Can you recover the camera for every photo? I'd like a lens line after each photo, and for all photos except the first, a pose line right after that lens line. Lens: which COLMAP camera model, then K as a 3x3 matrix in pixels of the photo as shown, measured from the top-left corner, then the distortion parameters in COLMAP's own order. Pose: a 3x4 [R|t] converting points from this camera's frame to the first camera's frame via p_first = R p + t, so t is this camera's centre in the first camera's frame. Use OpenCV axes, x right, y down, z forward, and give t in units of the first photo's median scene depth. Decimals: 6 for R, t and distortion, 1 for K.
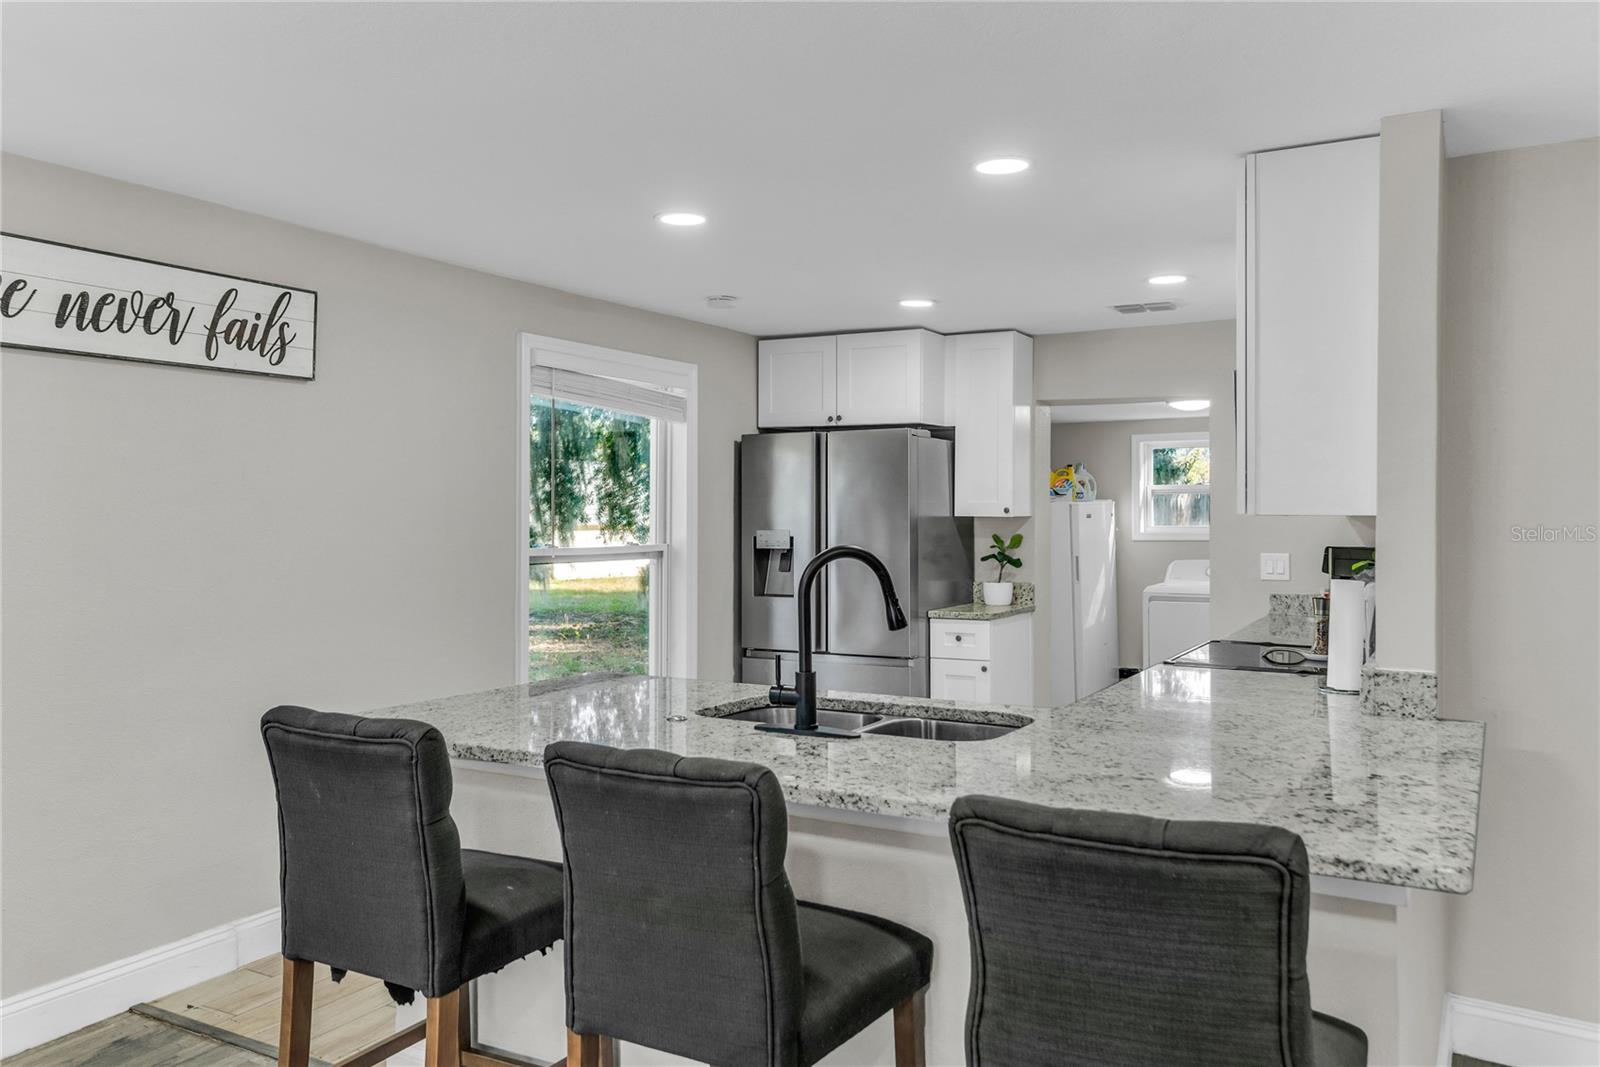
lens RADIAL K [[1239.6, 0, 791.0], [0, 1239.6, 520.5], [0, 0, 1]] dist [0.015809, 0.003757]
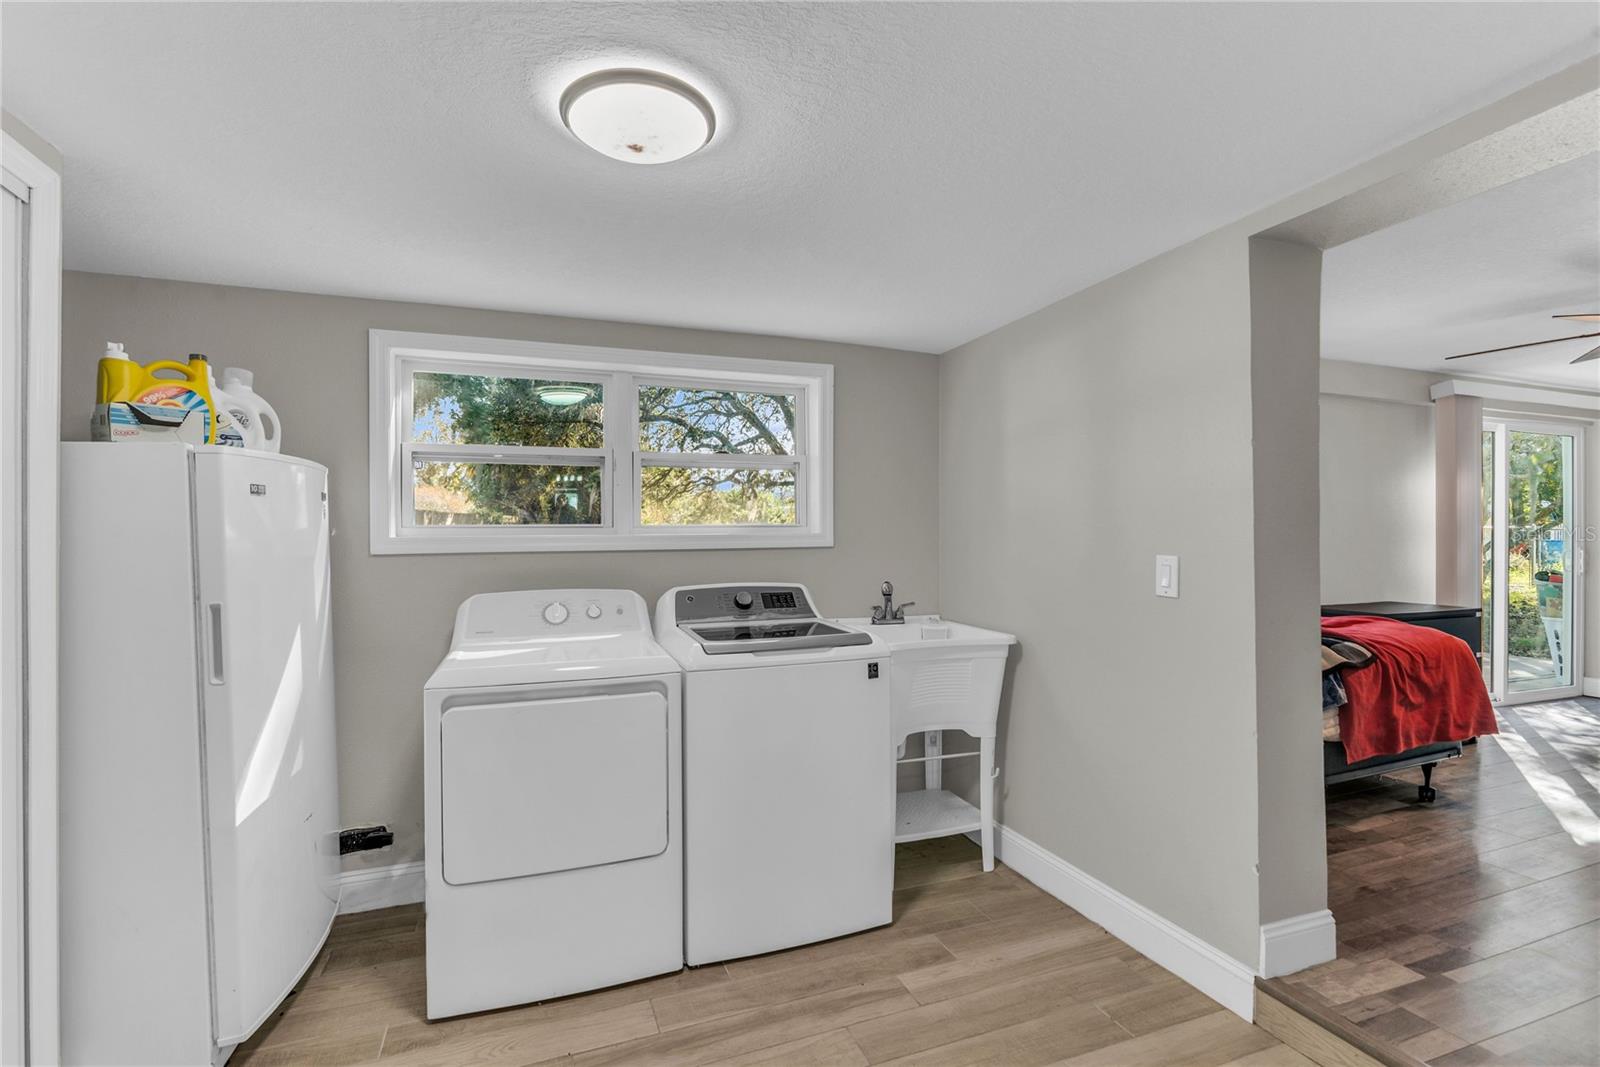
lens RADIAL K [[716.2, 0, 788.2], [0, 716.2, 534.6], [0, 0, 1]] dist [-0.011616, -0.000577]
pose [[0.646861, -0.002266, 0.762605, 0.291715], [0.007635, 0.999965, -0.003505, 0.017878], [-0.762570, 0.008089, 0.646855, 1.200064]]
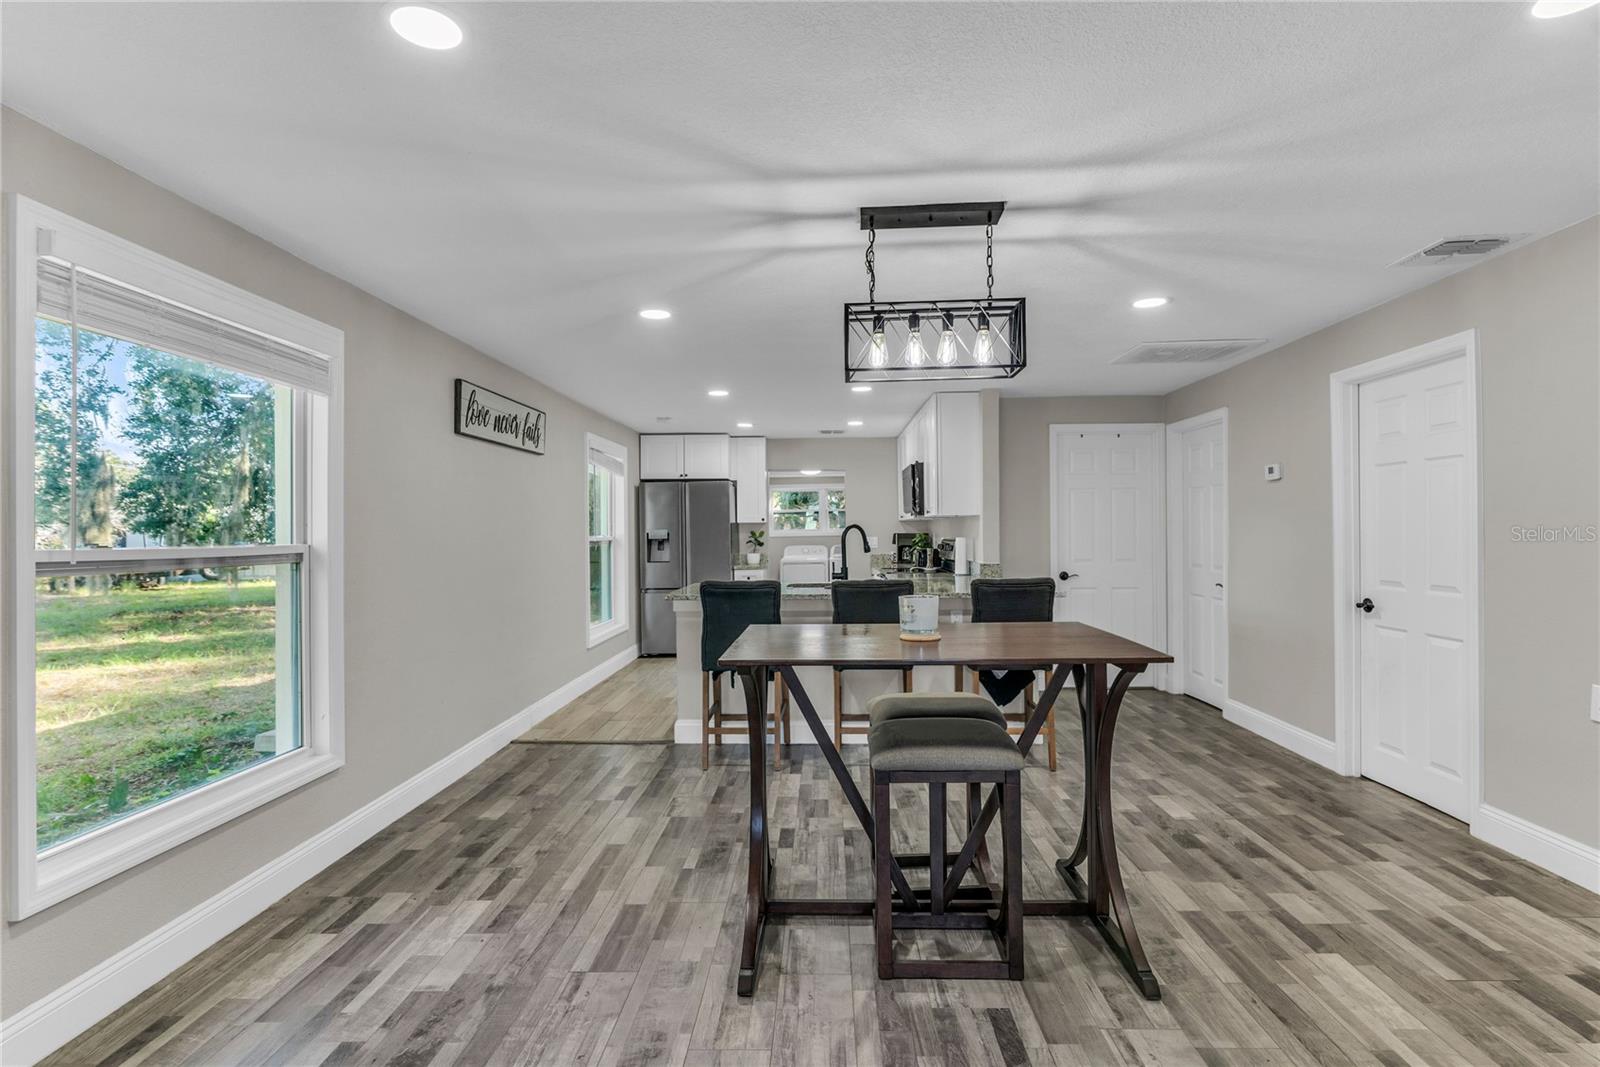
lens RADIAL K [[802.0, 0, 796.8], [0, 802.0, 535.3], [0, 0, 1]] dist [-0.017300, -0.001464]
pose [[0.887814, -0.010801, 0.460076, -0.479887], [0.011875, 0.999929, 0.000559, 0.022379], [-0.460050, 0.004967, 0.887879, -0.315706]]
